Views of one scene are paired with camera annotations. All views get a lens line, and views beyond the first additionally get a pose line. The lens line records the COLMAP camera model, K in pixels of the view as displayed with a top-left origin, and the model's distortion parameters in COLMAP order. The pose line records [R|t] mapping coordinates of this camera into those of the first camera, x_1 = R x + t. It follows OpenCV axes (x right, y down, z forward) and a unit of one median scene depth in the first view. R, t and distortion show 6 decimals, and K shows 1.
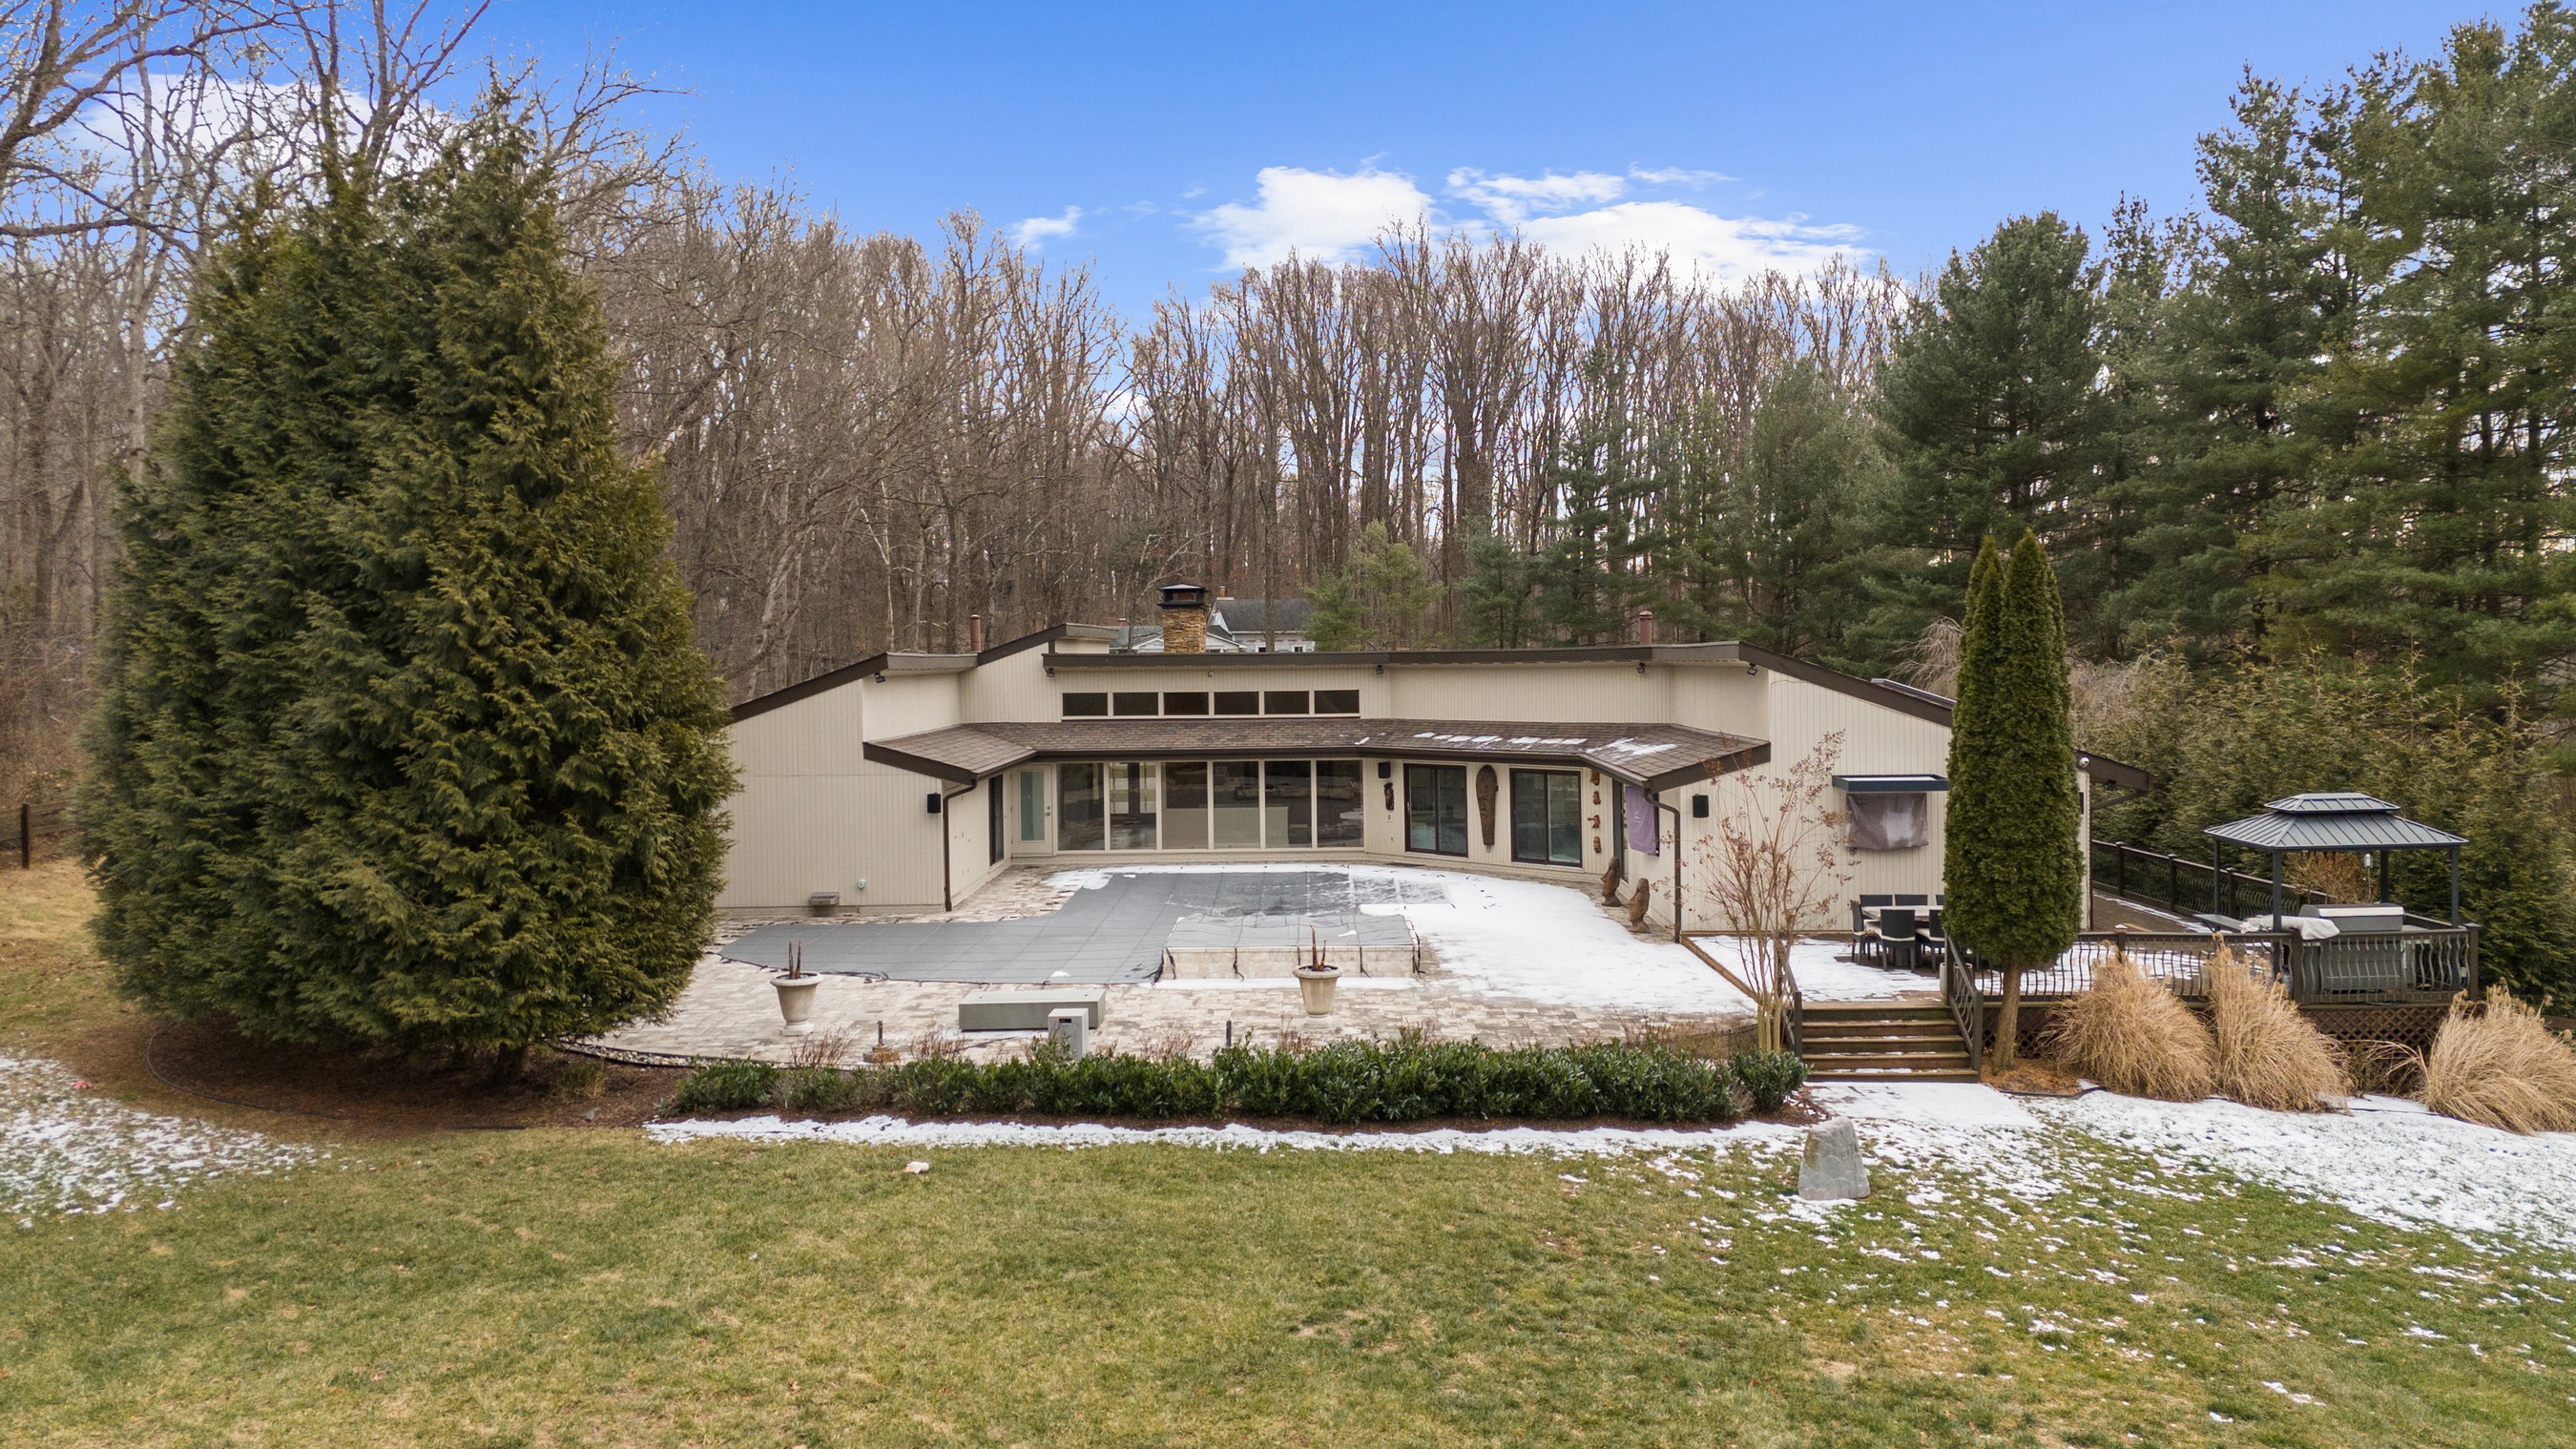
lens RADIAL K [[1942.0, 0, 1288.0], [0, 1942.0, 724.5], [0, 0, 1]] dist [0.053580, -0.055659]
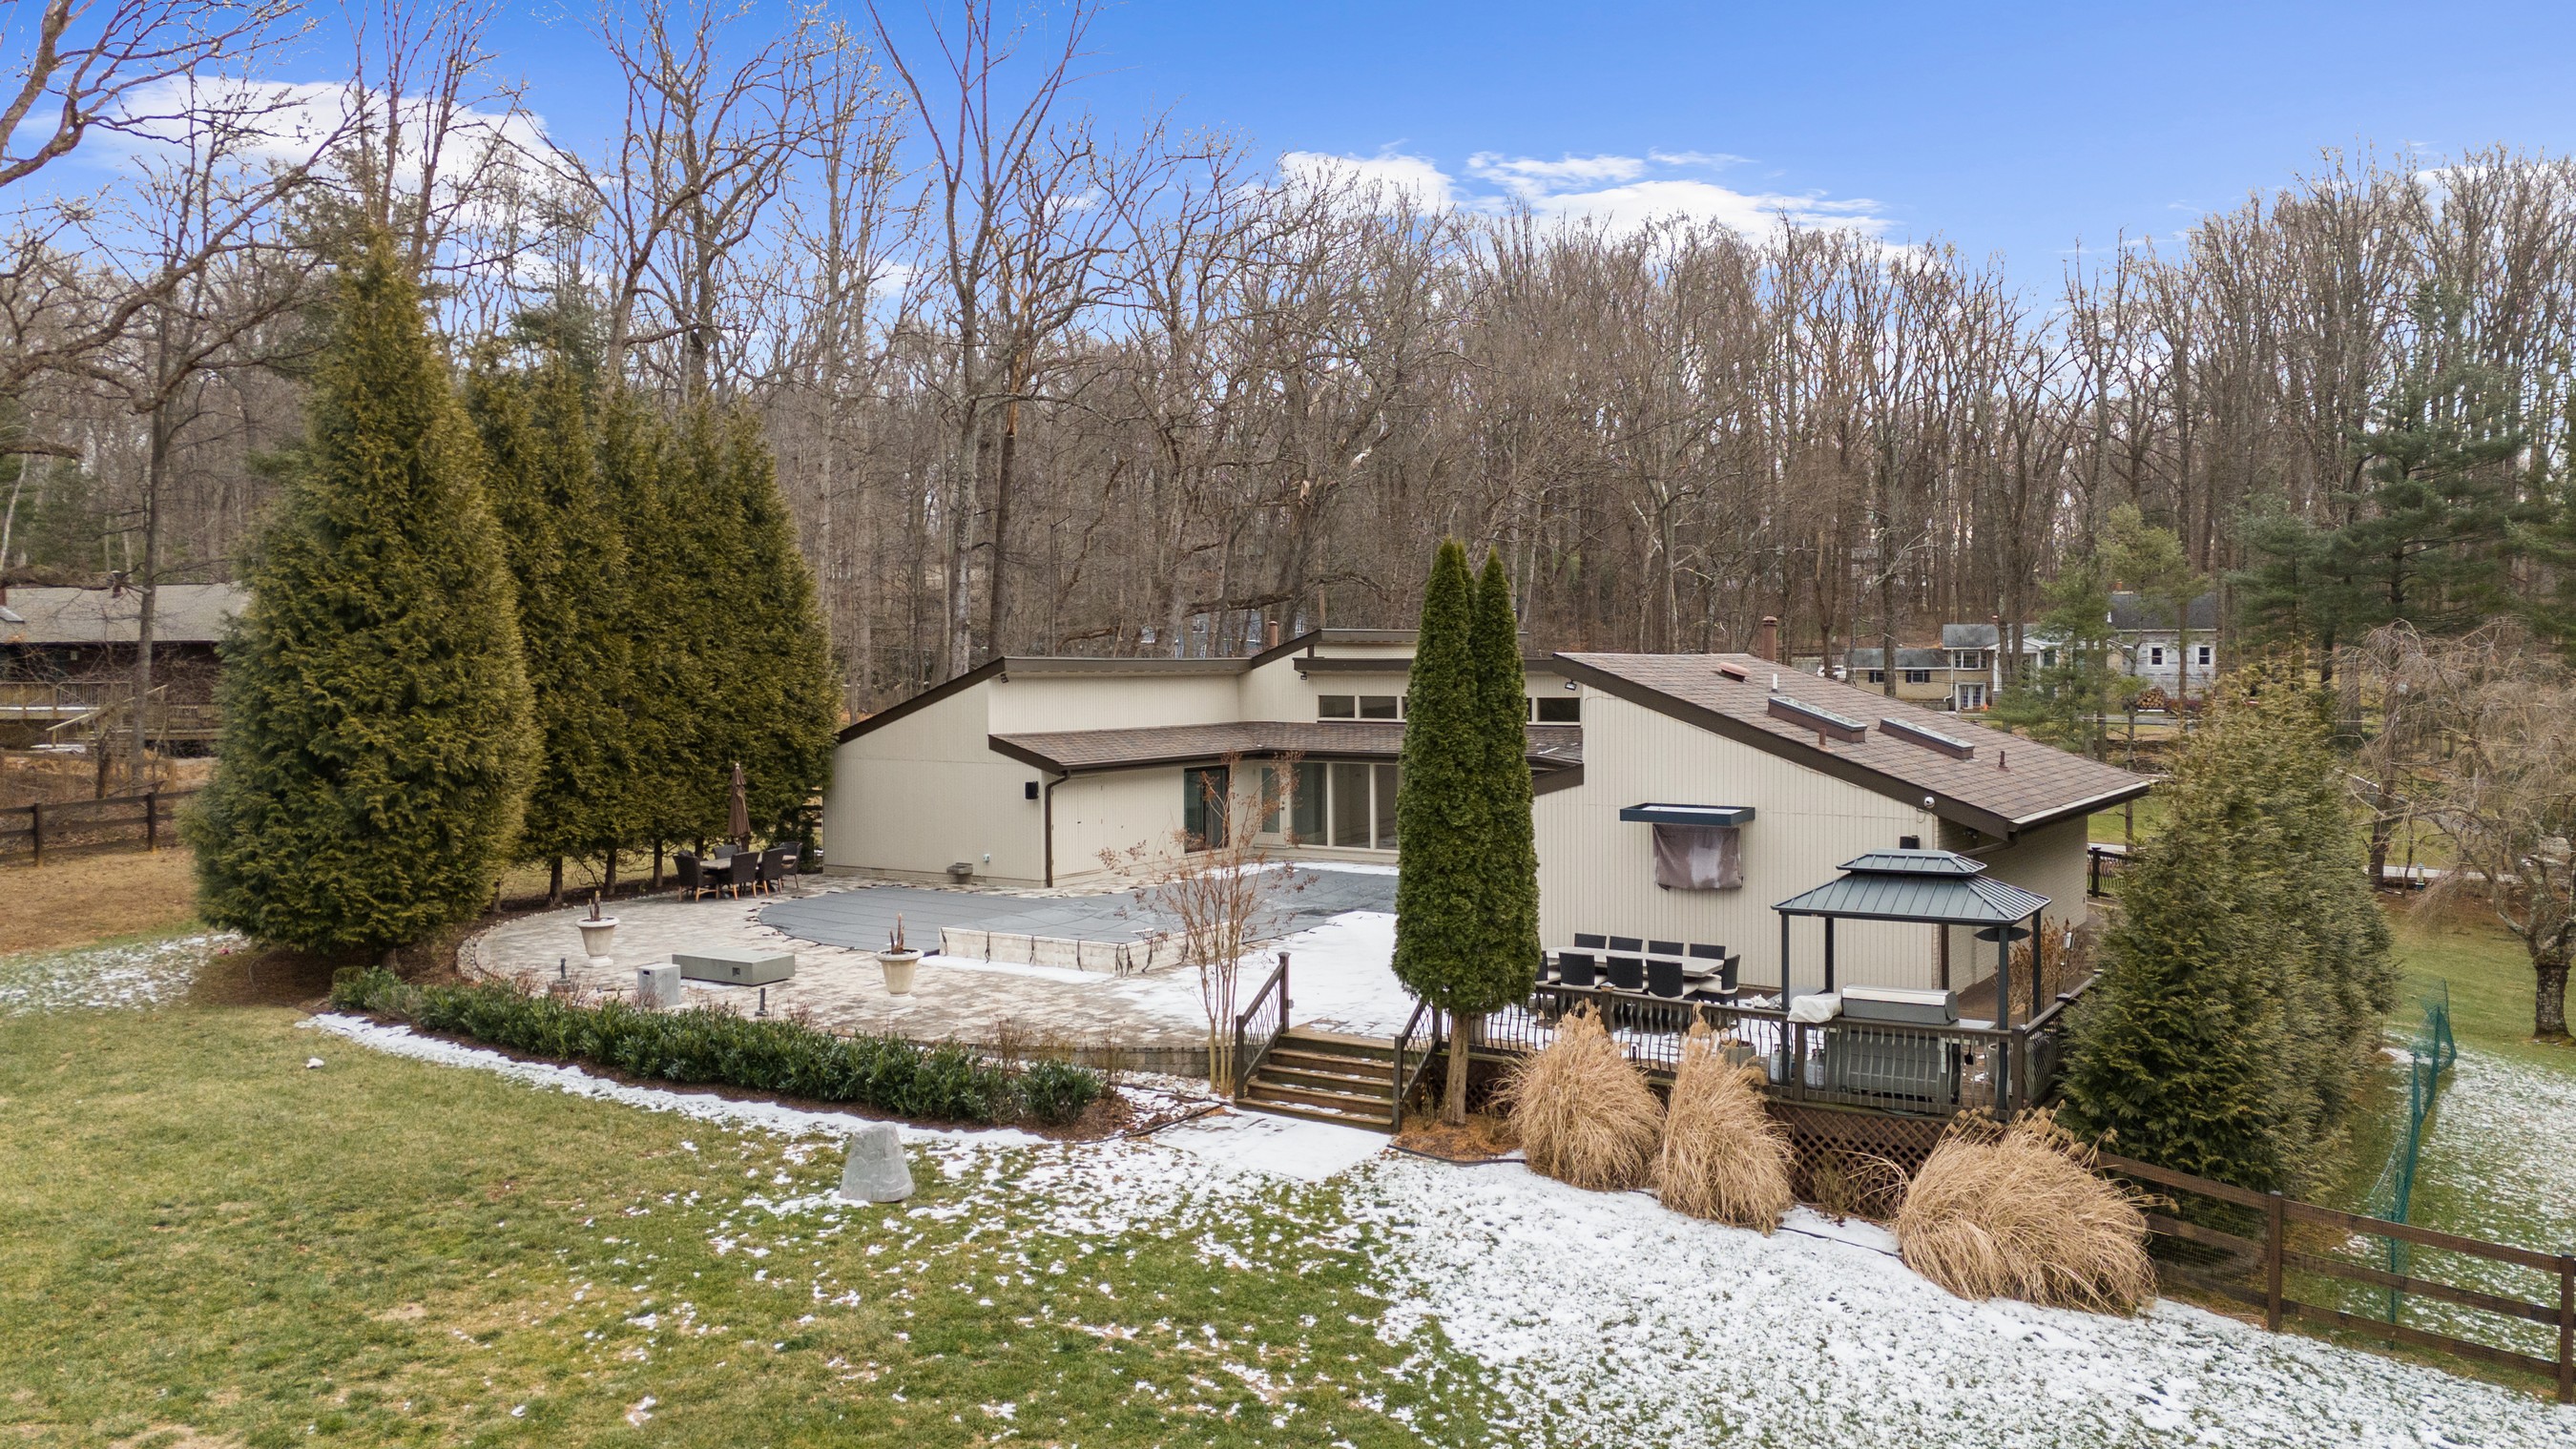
lens RADIAL K [[1920.7, 0, 1283.5], [0, 1920.7, 692.0], [0, 0, 1]] dist [0.061476, -0.003538]
pose [[0.847795, 0.018241, -0.530010, 0.772584], [-0.026301, 0.999625, -0.007667, -0.017744], [0.529671, 0.020439, 0.847957, 0.189321]]
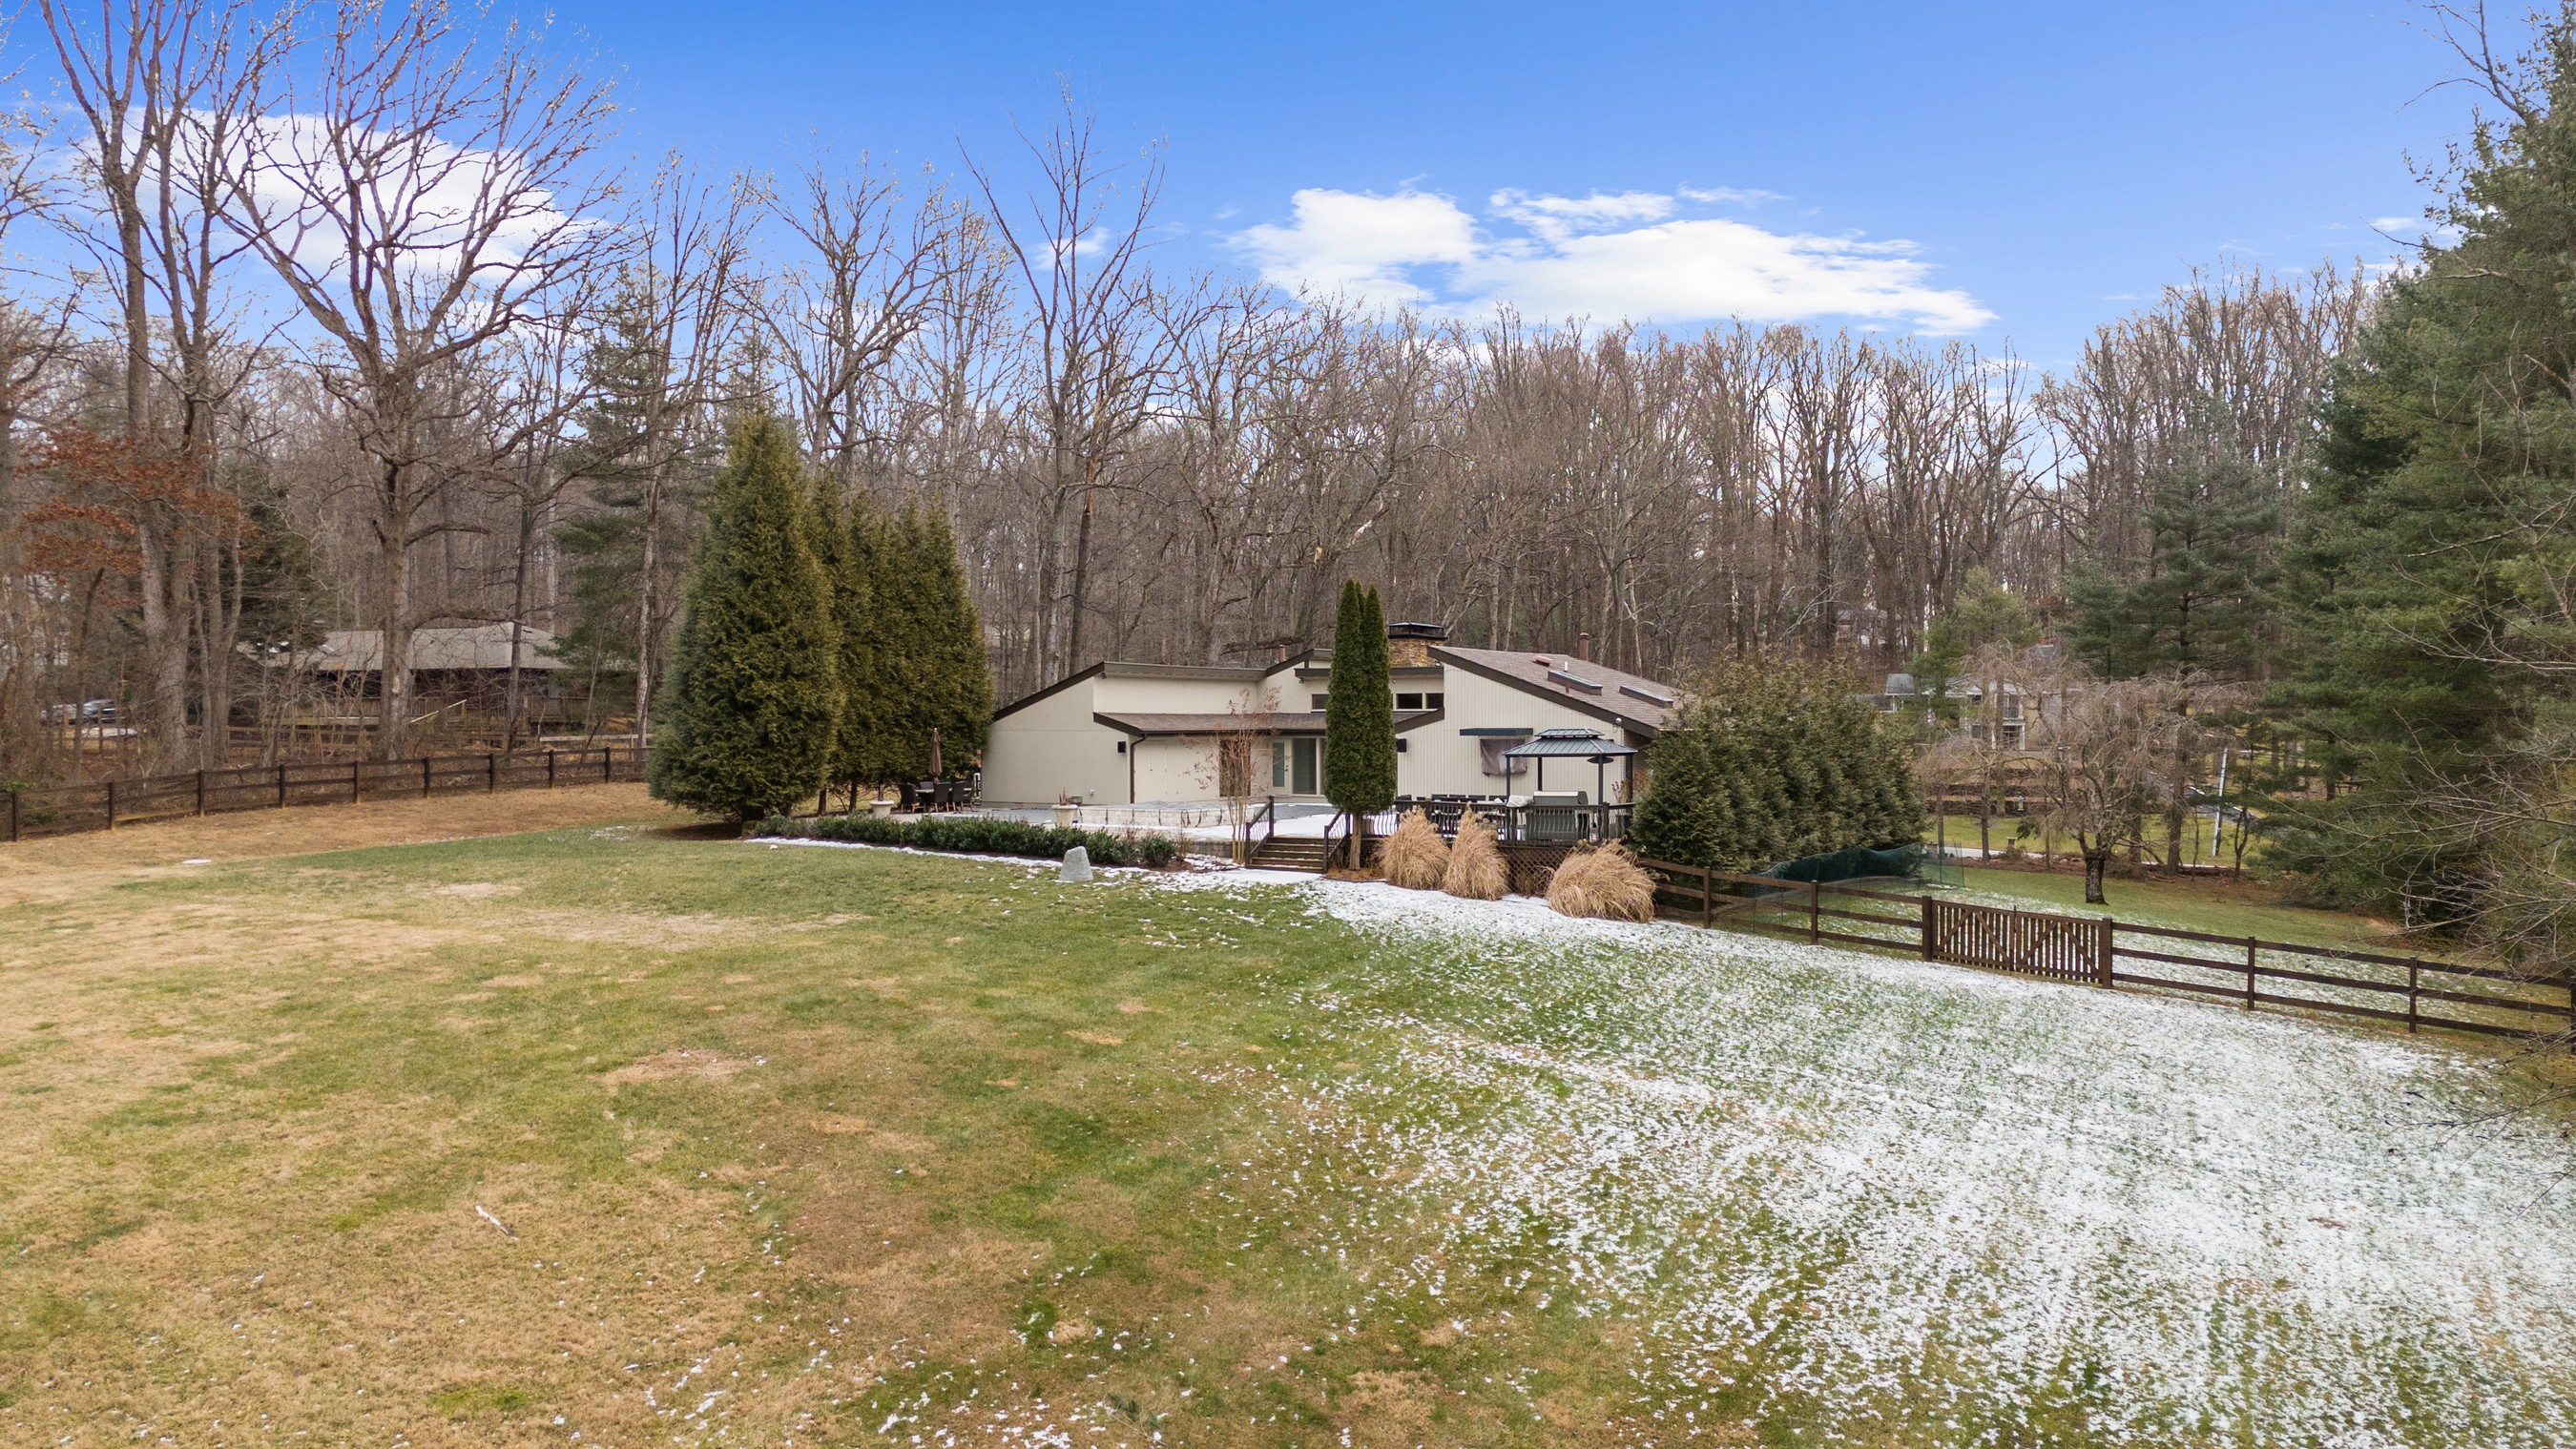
lens RADIAL K [[1920.7, 0, 1283.5], [0, 1920.7, 692.0], [0, 0, 1]] dist [0.061476, -0.003538]
pose [[0.837285, 0.001407, -0.546765, 1.289508], [-0.028459, 0.998753, -0.041011, 0.083839], [0.546025, 0.049899, 0.836281, -0.541814]]
